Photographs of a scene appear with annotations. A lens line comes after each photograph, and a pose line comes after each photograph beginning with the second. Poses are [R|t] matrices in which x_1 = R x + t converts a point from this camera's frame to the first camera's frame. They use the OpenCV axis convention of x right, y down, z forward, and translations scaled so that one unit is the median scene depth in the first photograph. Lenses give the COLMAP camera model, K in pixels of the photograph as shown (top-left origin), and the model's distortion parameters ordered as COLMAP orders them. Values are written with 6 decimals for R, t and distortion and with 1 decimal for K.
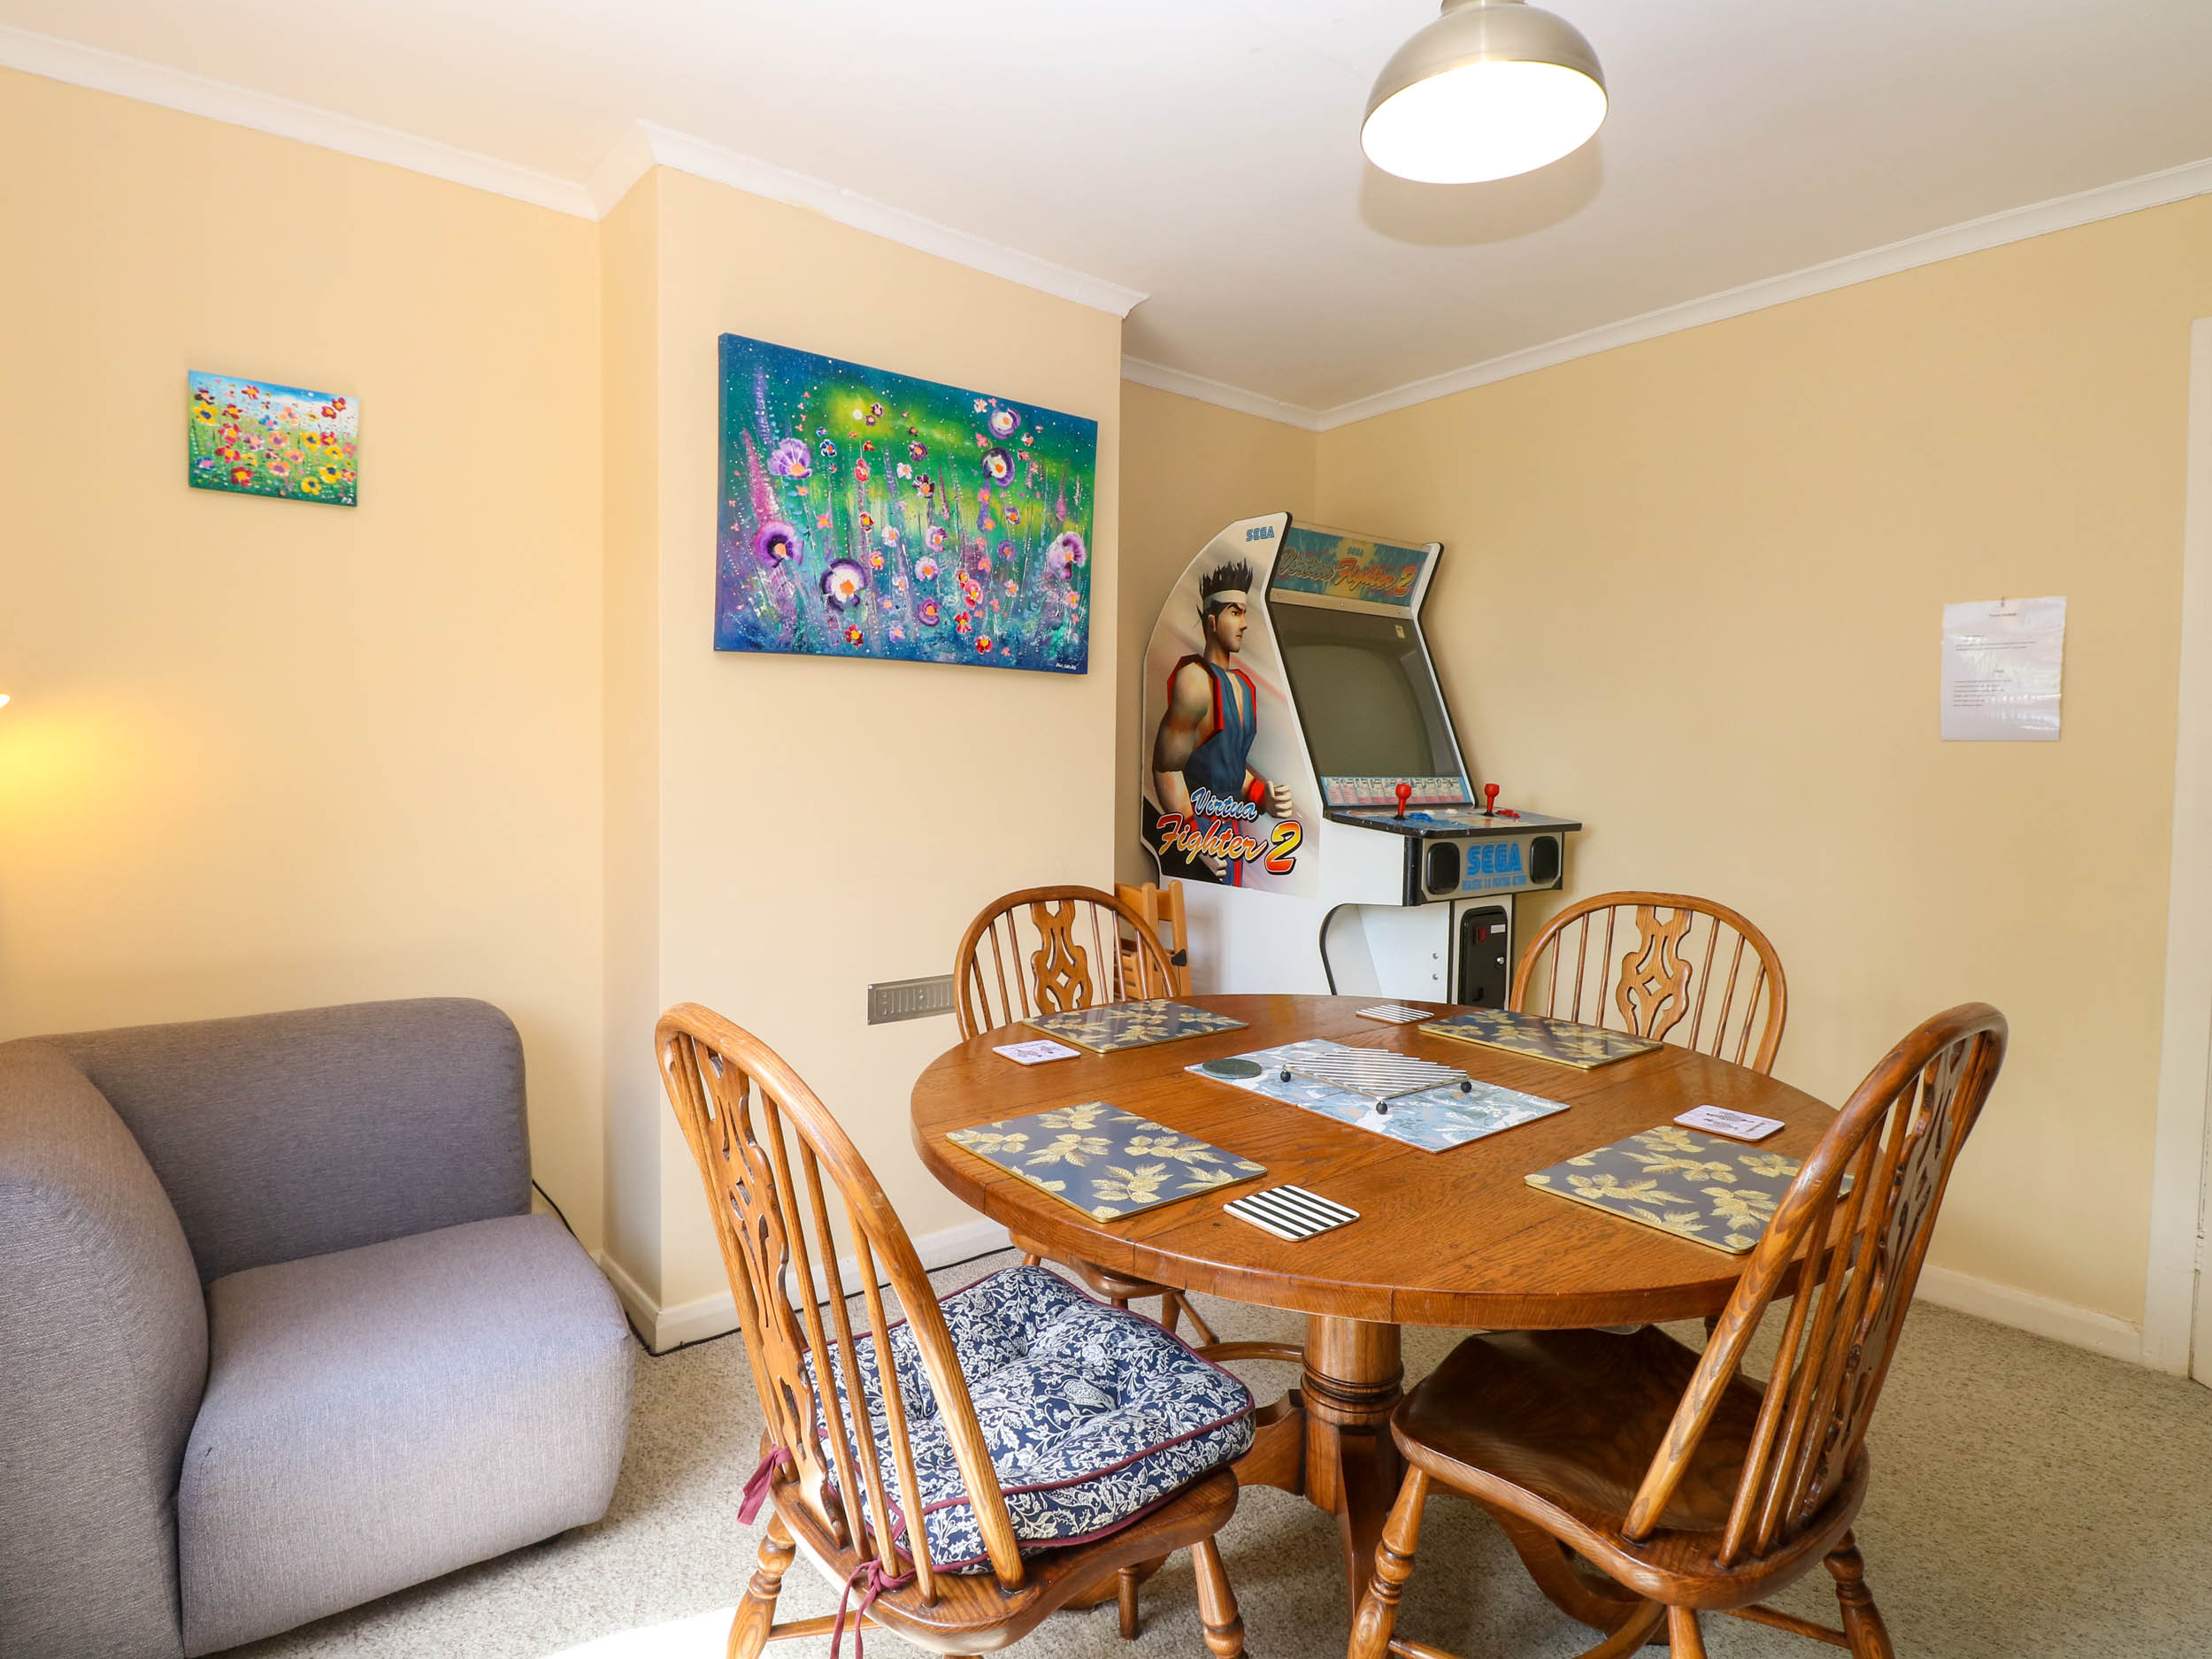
lens RADIAL K [[1192.9, 0, 1102.2], [0, 1192.9, 823.5], [0, 0, 1]] dist [-0.004531, -0.010569]
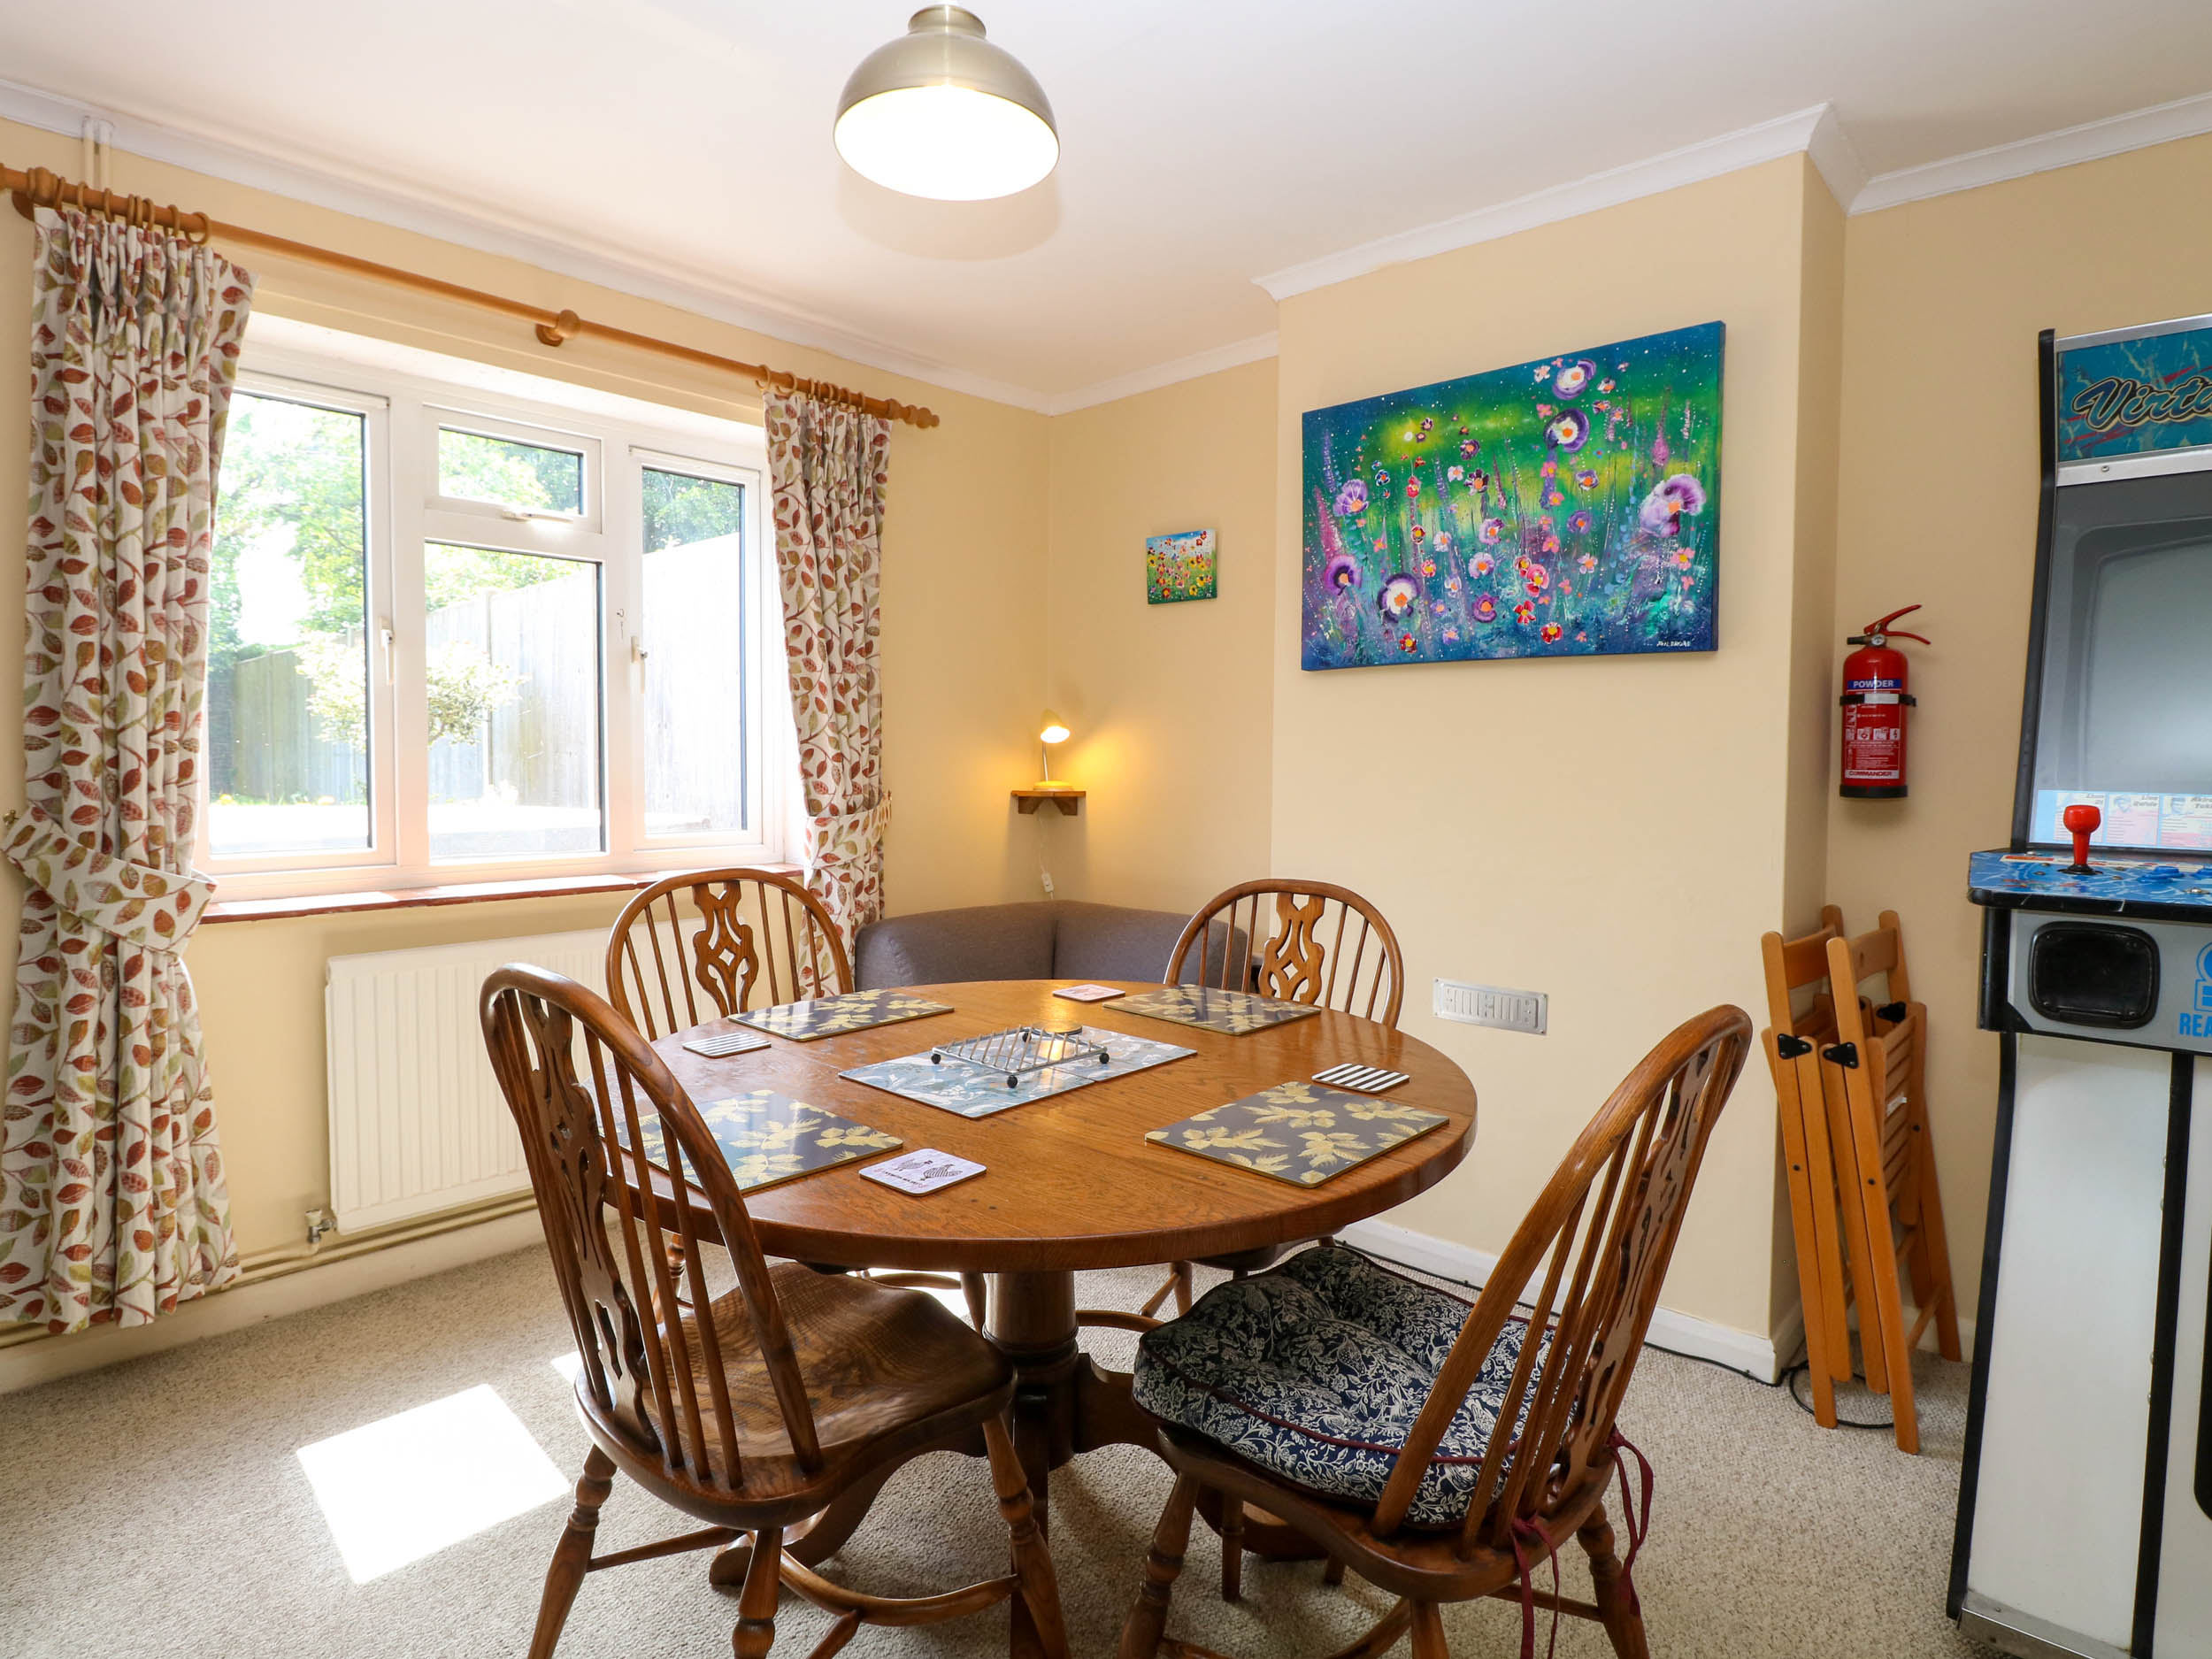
lens RADIAL K [[1192.9, 0, 1102.7], [0, 1192.9, 824.1], [0, 0, 1]] dist [-0.004531, -0.010569]
pose [[0.132278, 0.047748, -0.990062, 0.798762], [-0.061178, 0.997328, 0.039925, -0.021905], [0.989323, 0.055289, 0.134846, 0.580464]]
